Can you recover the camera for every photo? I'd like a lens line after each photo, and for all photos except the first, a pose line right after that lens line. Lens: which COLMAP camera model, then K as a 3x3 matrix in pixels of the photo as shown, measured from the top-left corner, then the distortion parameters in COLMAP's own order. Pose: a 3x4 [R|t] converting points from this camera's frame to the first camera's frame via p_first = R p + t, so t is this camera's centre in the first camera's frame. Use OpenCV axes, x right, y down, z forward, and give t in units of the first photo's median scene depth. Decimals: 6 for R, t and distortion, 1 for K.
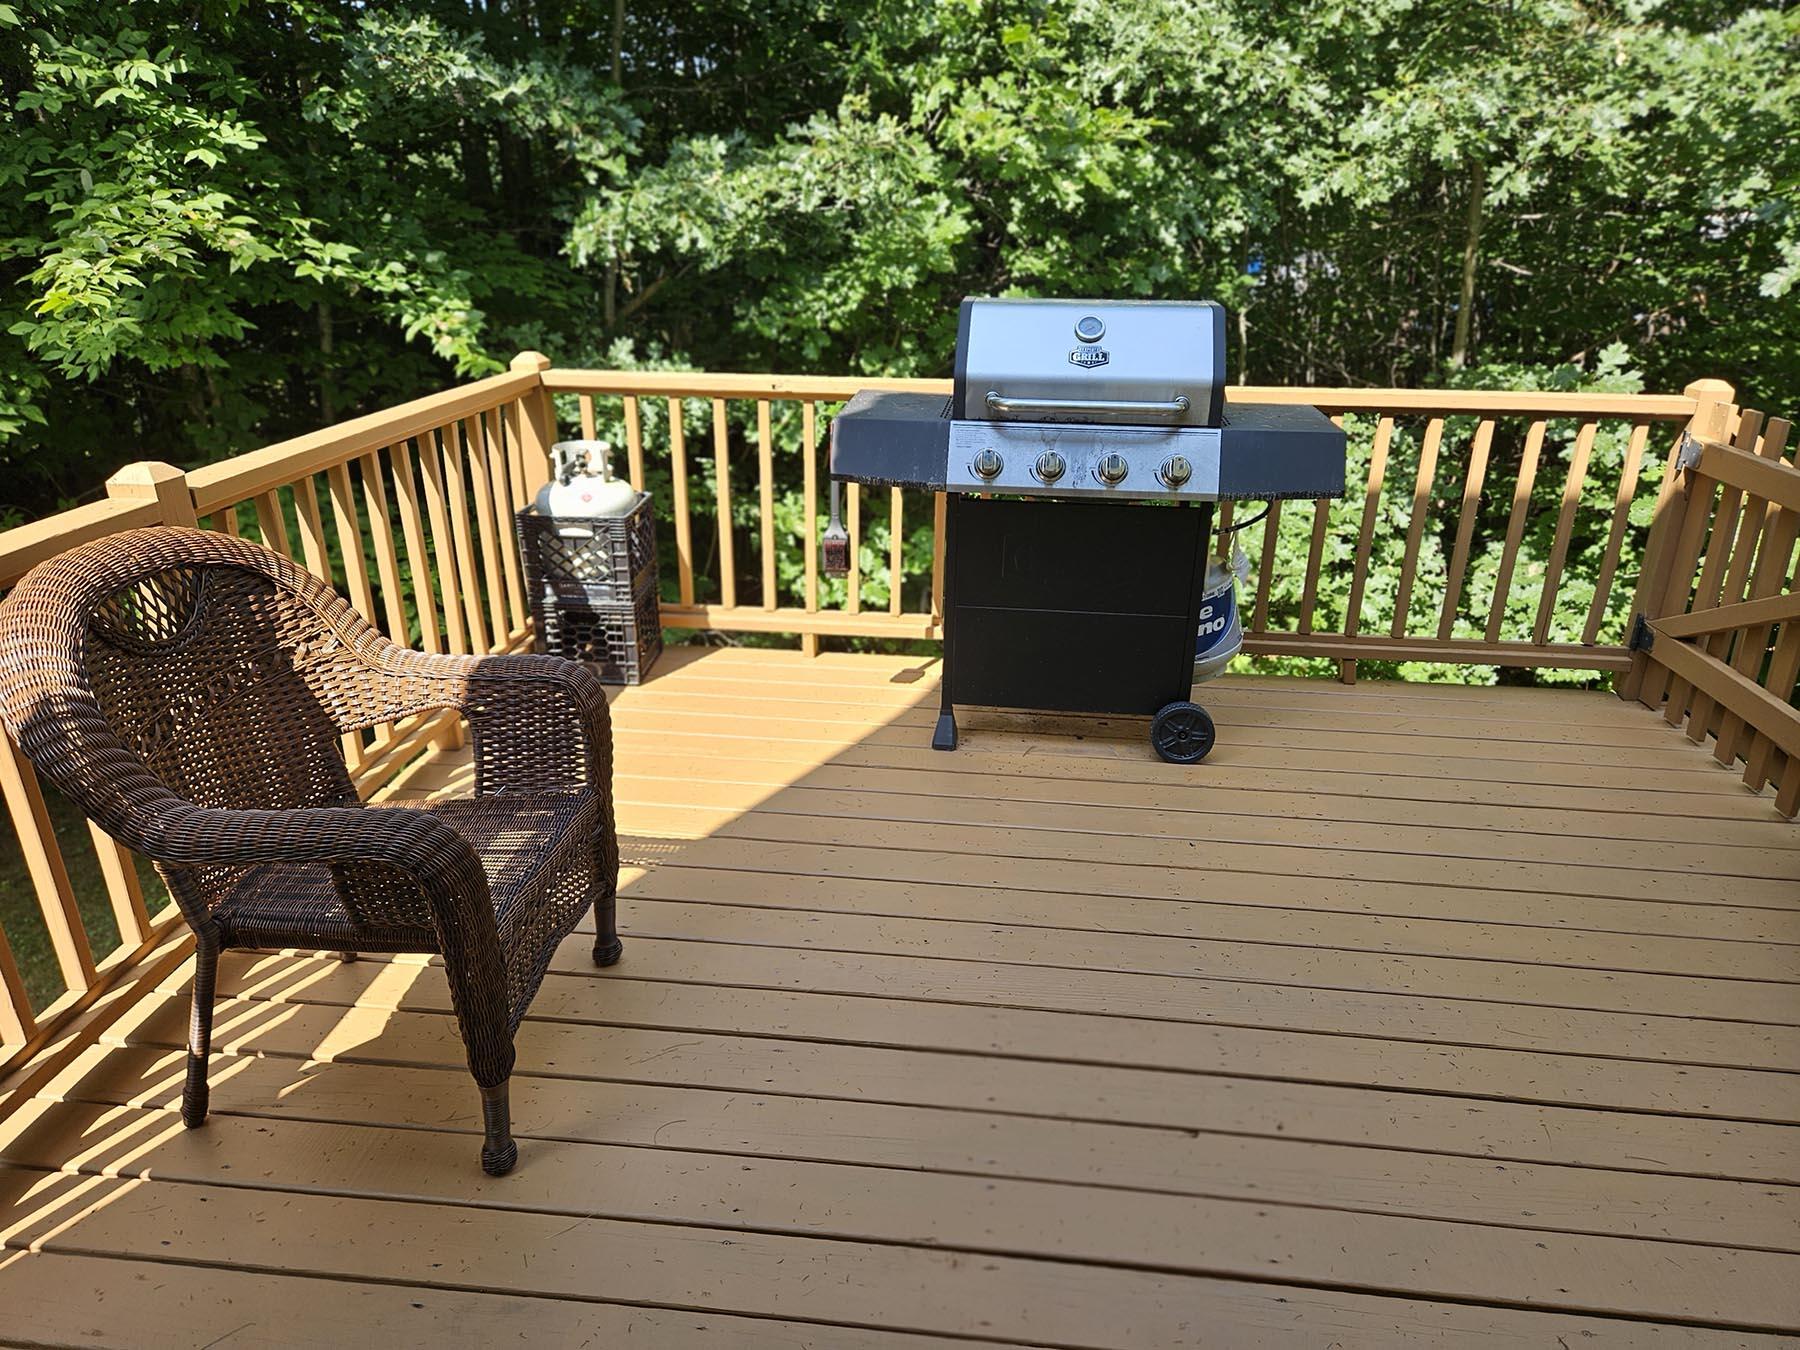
lens RADIAL K [[1209.1, 0, 893.4], [0, 1209.1, 687.1], [0, 0, 1]] dist [0.071967, -0.057552]
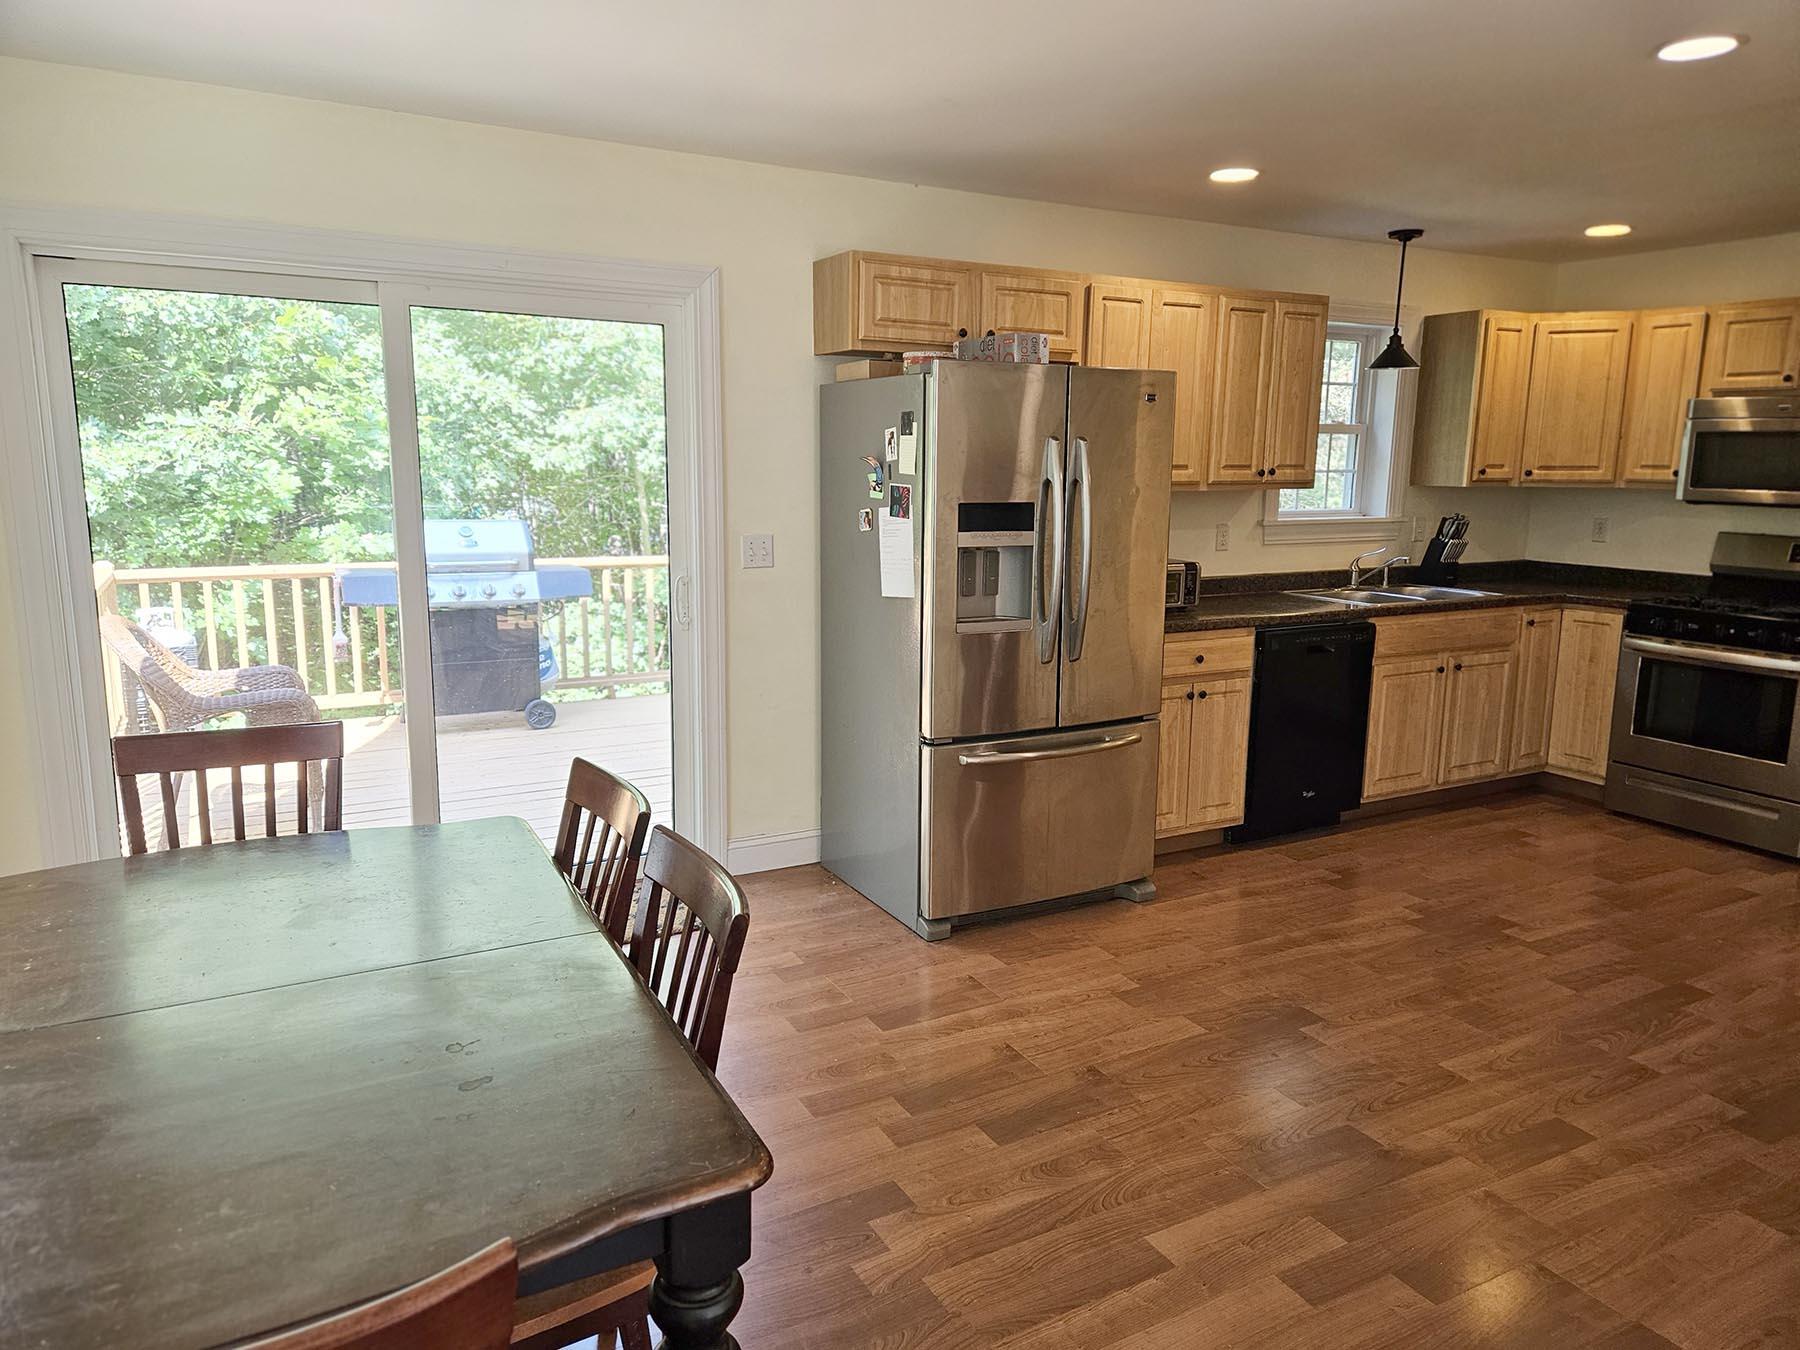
lens RADIAL K [[1209.1, 0, 899.3], [0, 1209.1, 668.0], [0, 0, 1]] dist [0.071967, -0.057552]
pose [[0.817127, -0.098899, 0.567911, -0.207253], [0.212048, 0.967667, -0.136586, 0.178737], [-0.536041, 0.232033, 0.811678, -0.494935]]
